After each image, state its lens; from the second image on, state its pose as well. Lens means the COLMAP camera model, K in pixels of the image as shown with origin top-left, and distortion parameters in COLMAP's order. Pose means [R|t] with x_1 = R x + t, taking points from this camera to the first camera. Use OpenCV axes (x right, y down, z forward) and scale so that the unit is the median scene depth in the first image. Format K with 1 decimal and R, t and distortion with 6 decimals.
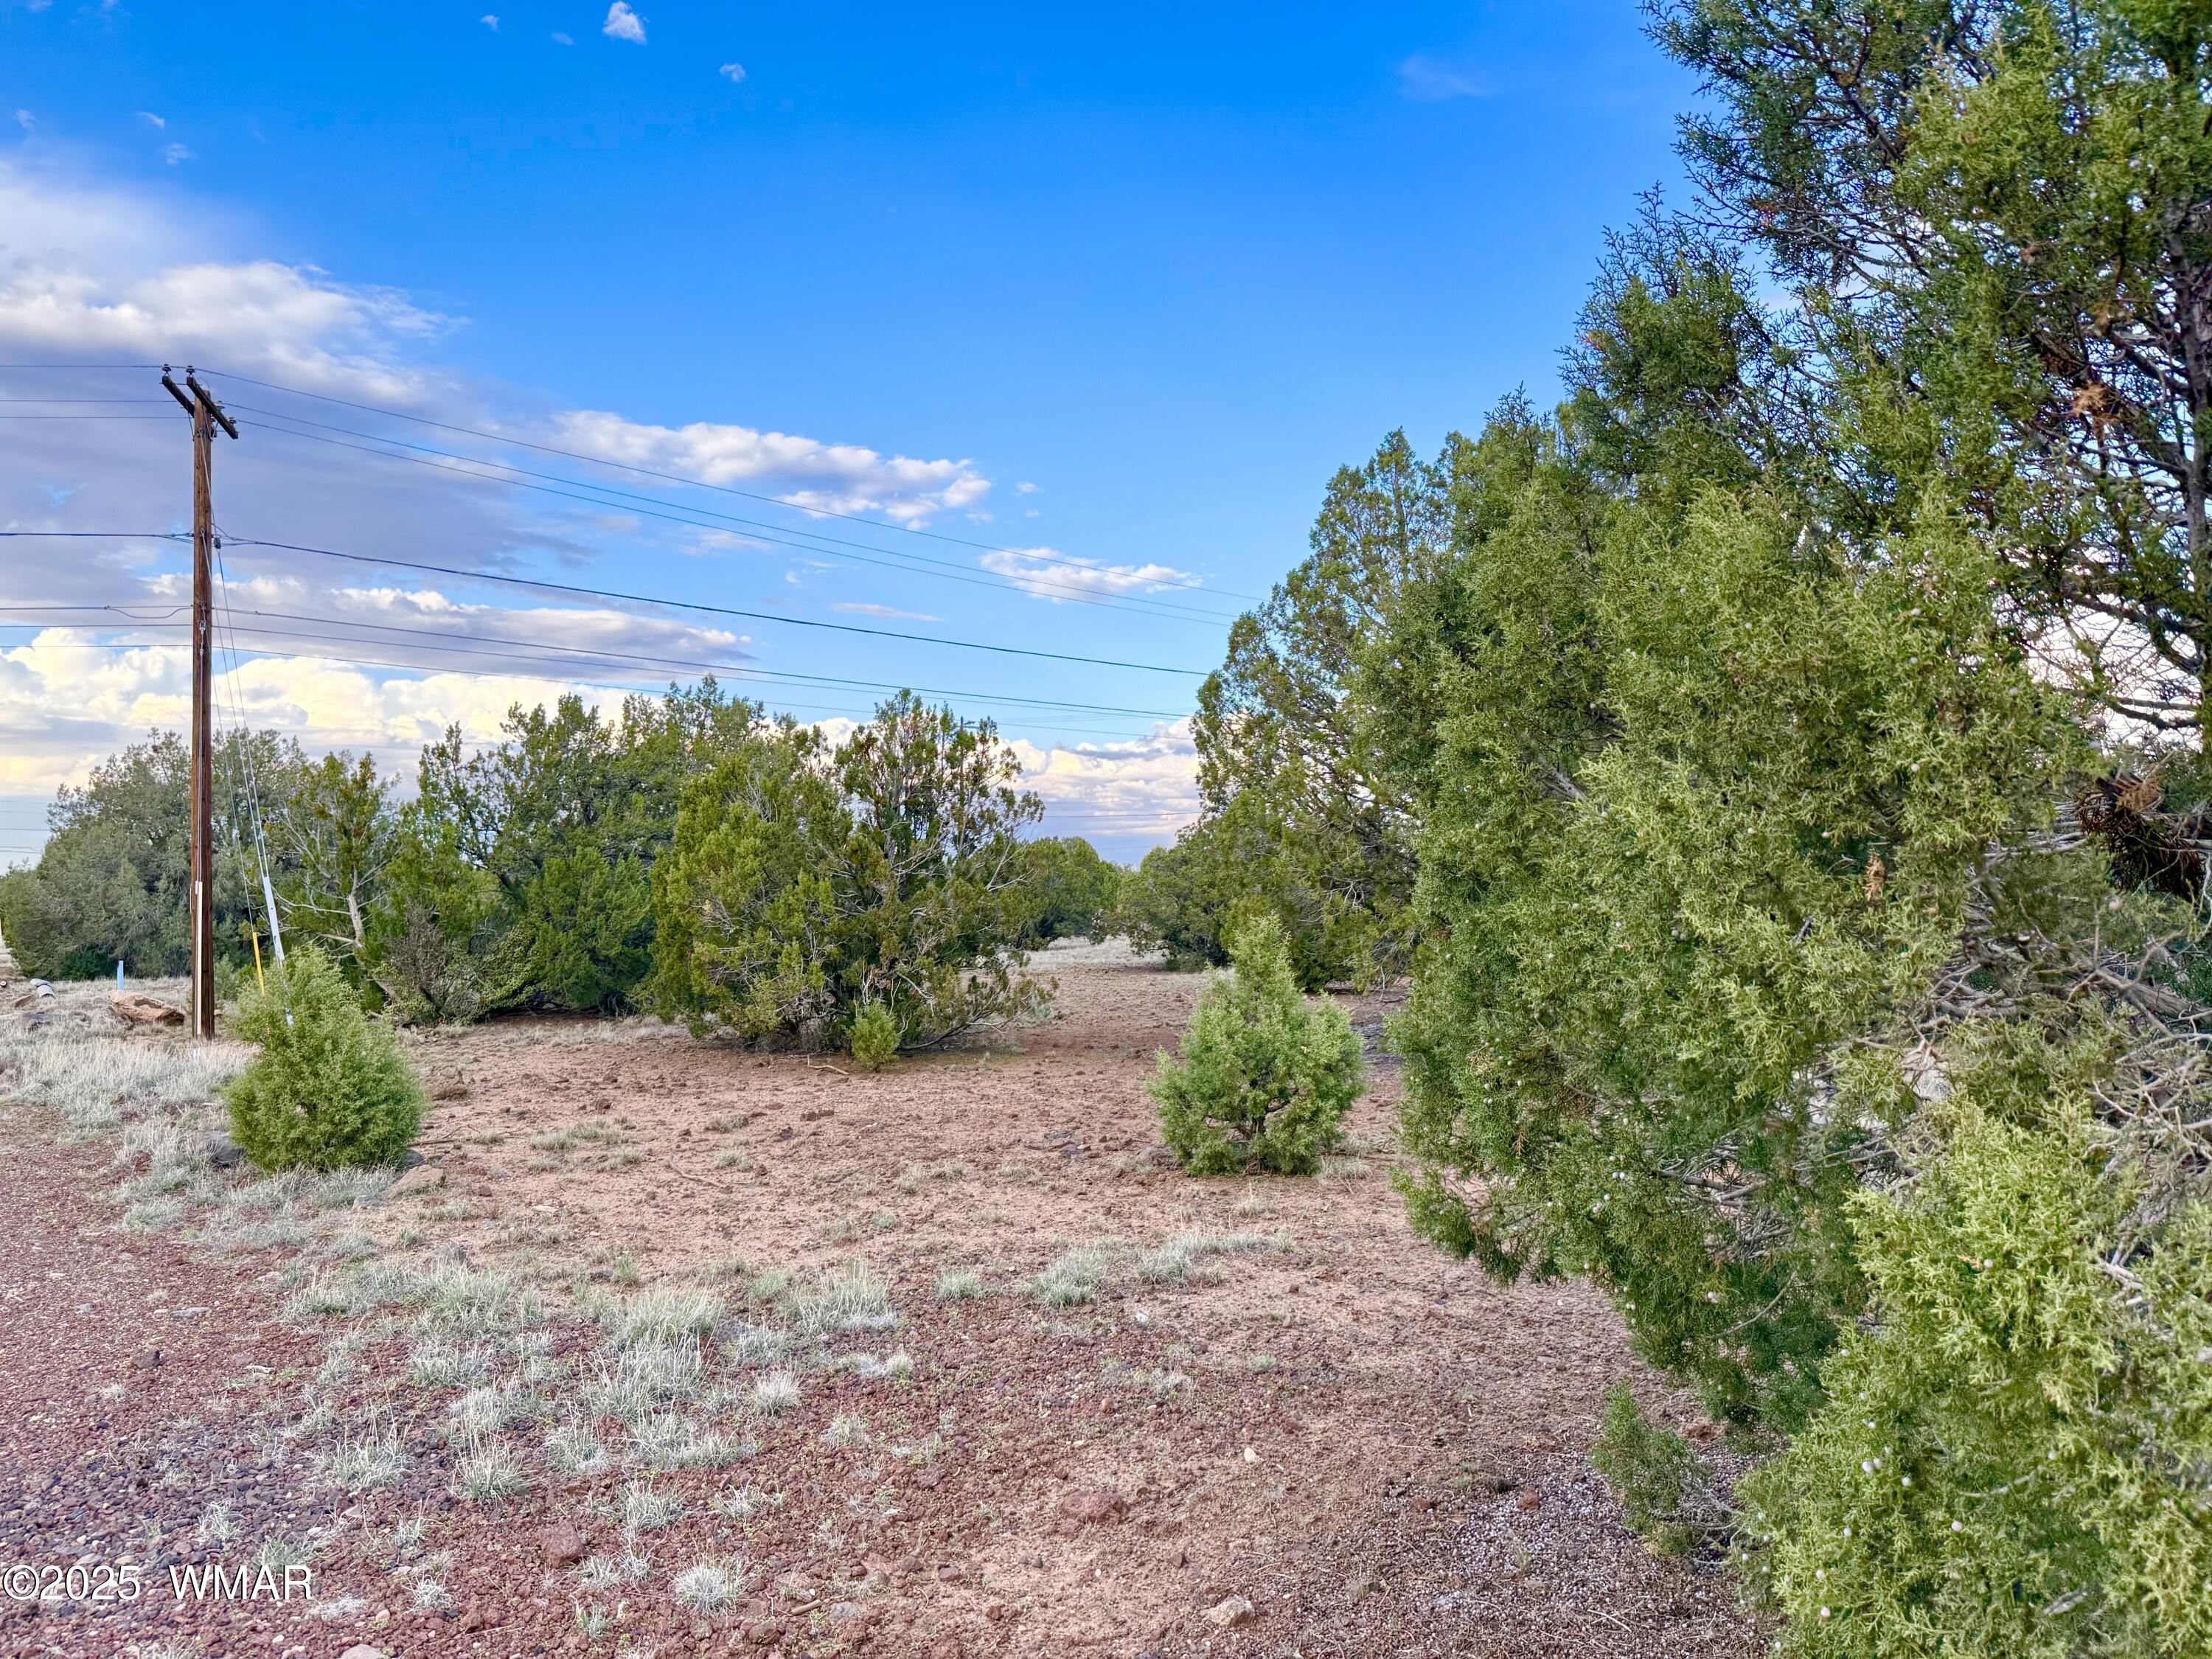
lens RADIAL K [[1604.3, 0, 1106.0], [0, 1604.3, 829.5], [0, 0, 1]] dist [0.005029, -0.006234]
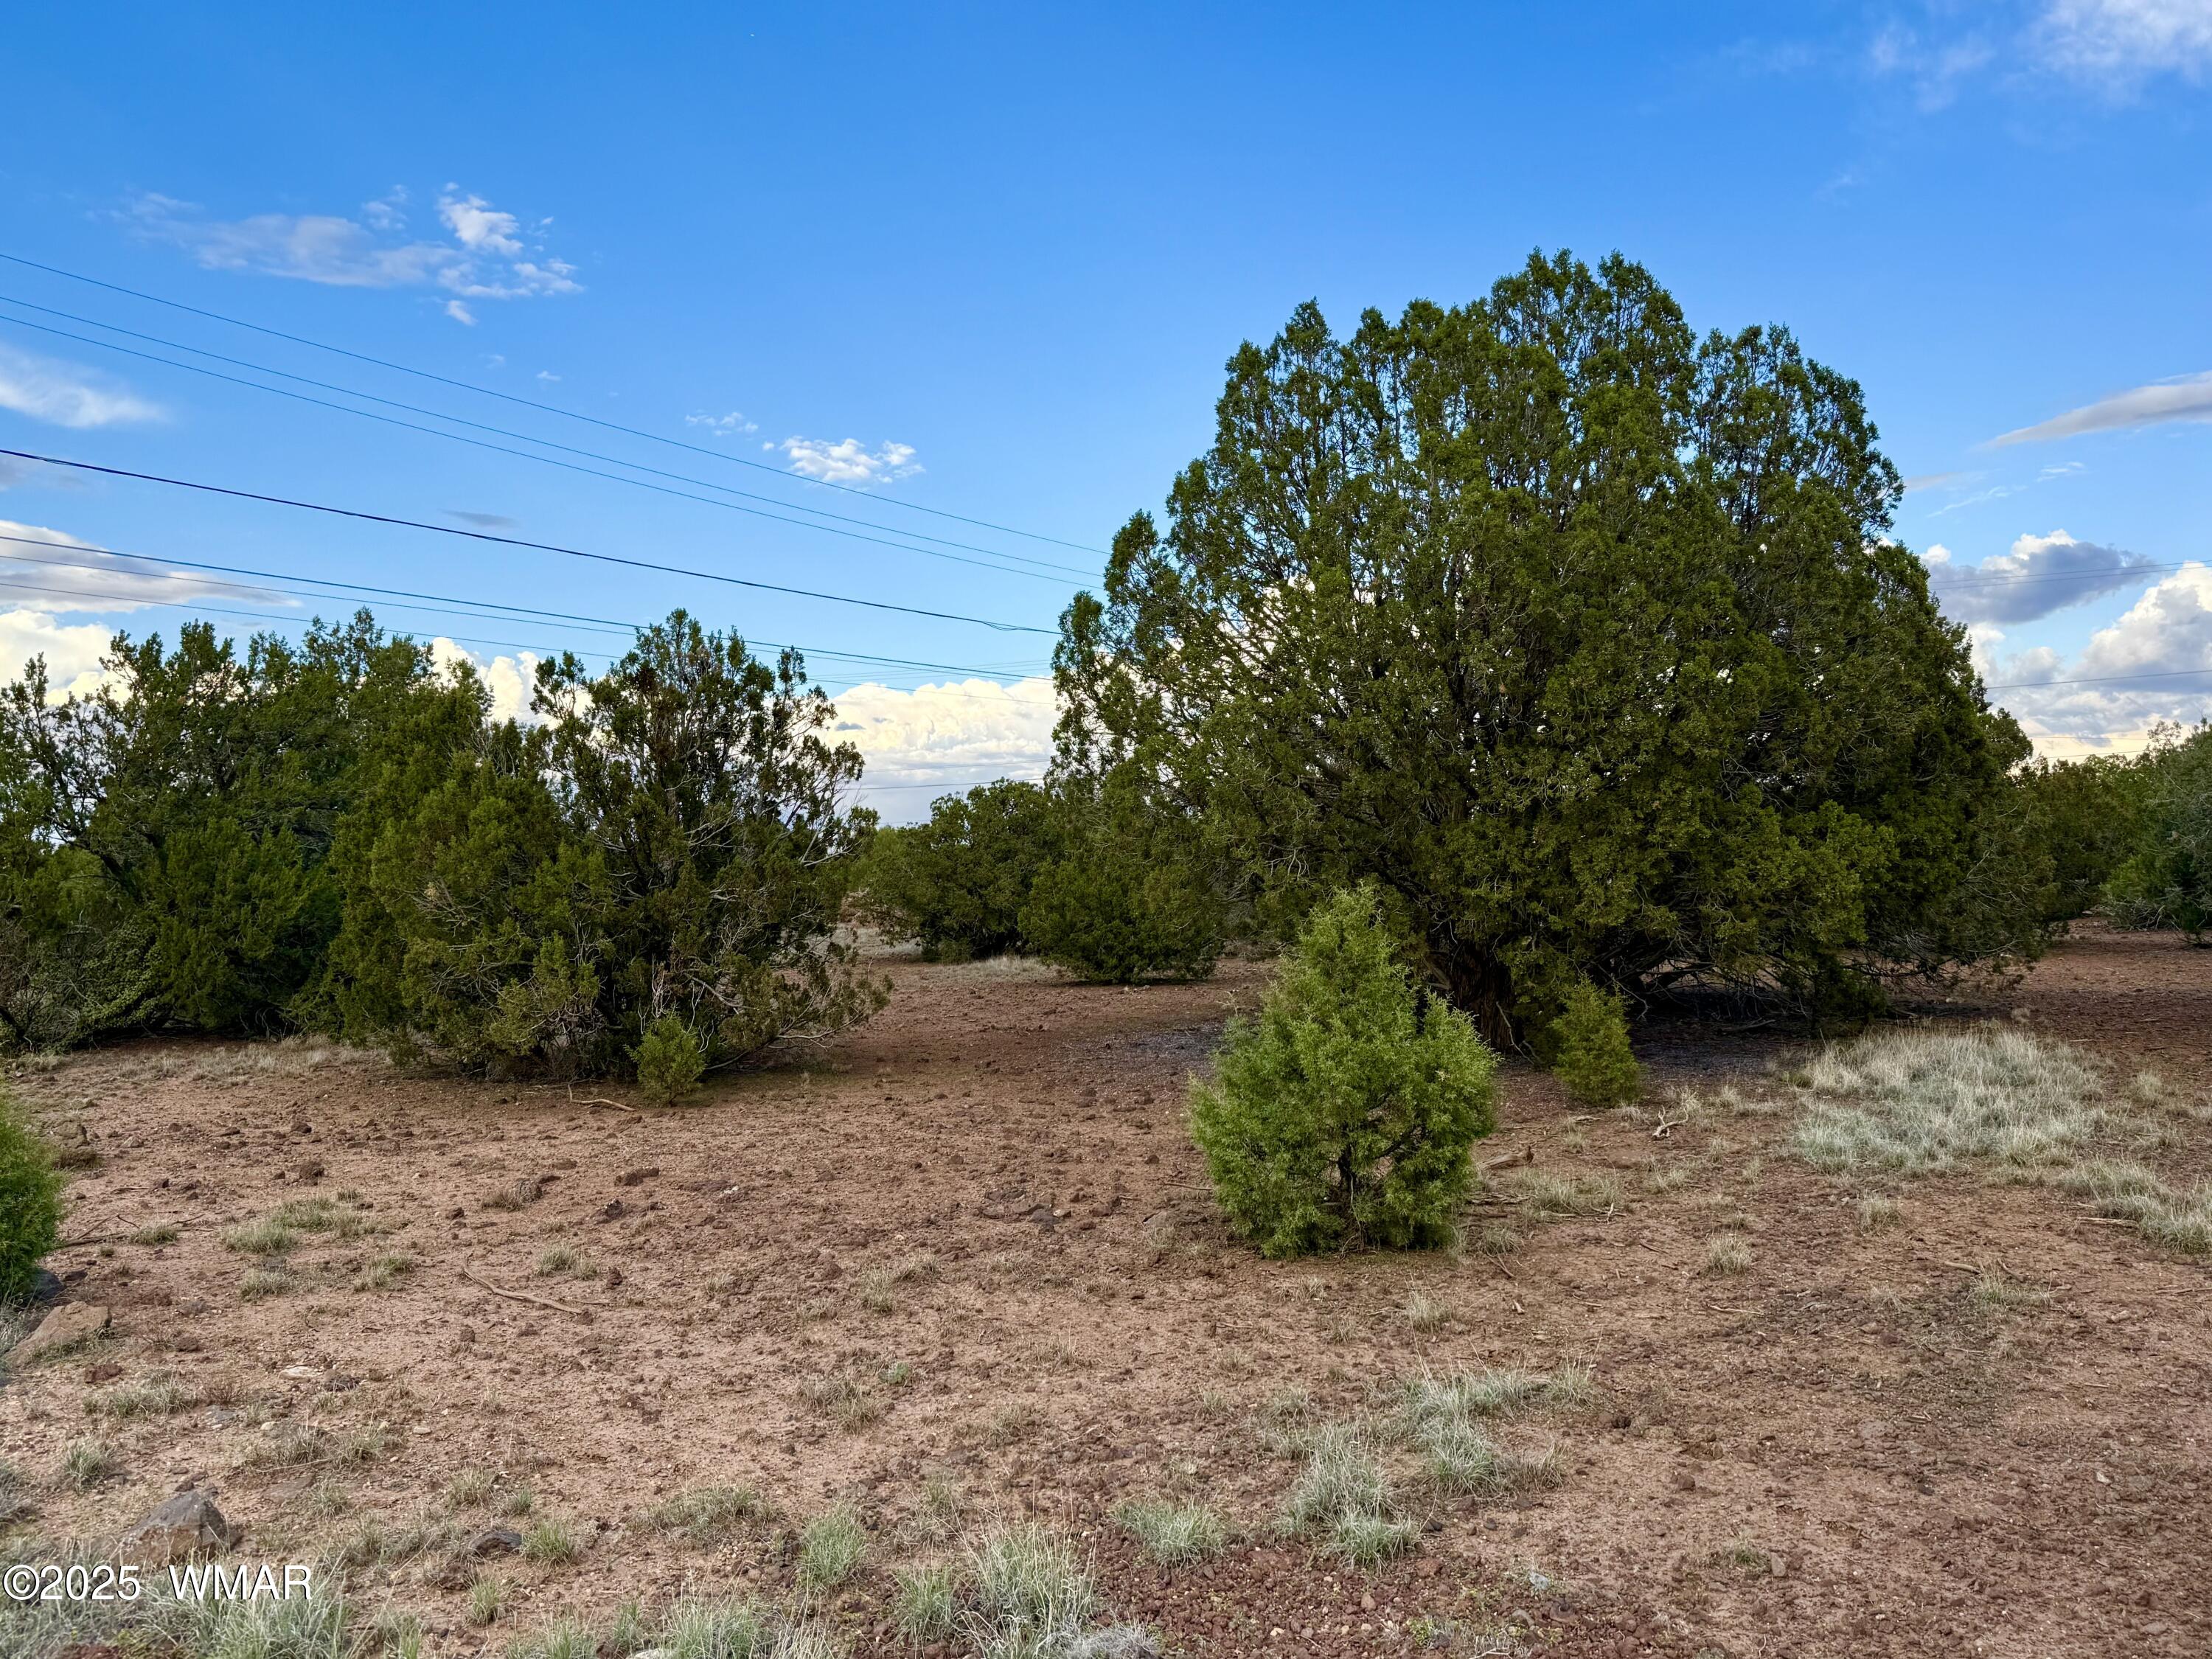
lens RADIAL K [[1714.6, 0, 1106.0], [0, 1714.6, 829.5], [0, 0, 1]] dist [-0.010098, 0.001928]
pose [[0.981976, -0.005450, 0.188927, -0.081599], [0.003066, 0.999912, 0.012908, 0.009225], [-0.188981, -0.012096, 0.981906, 0.144077]]
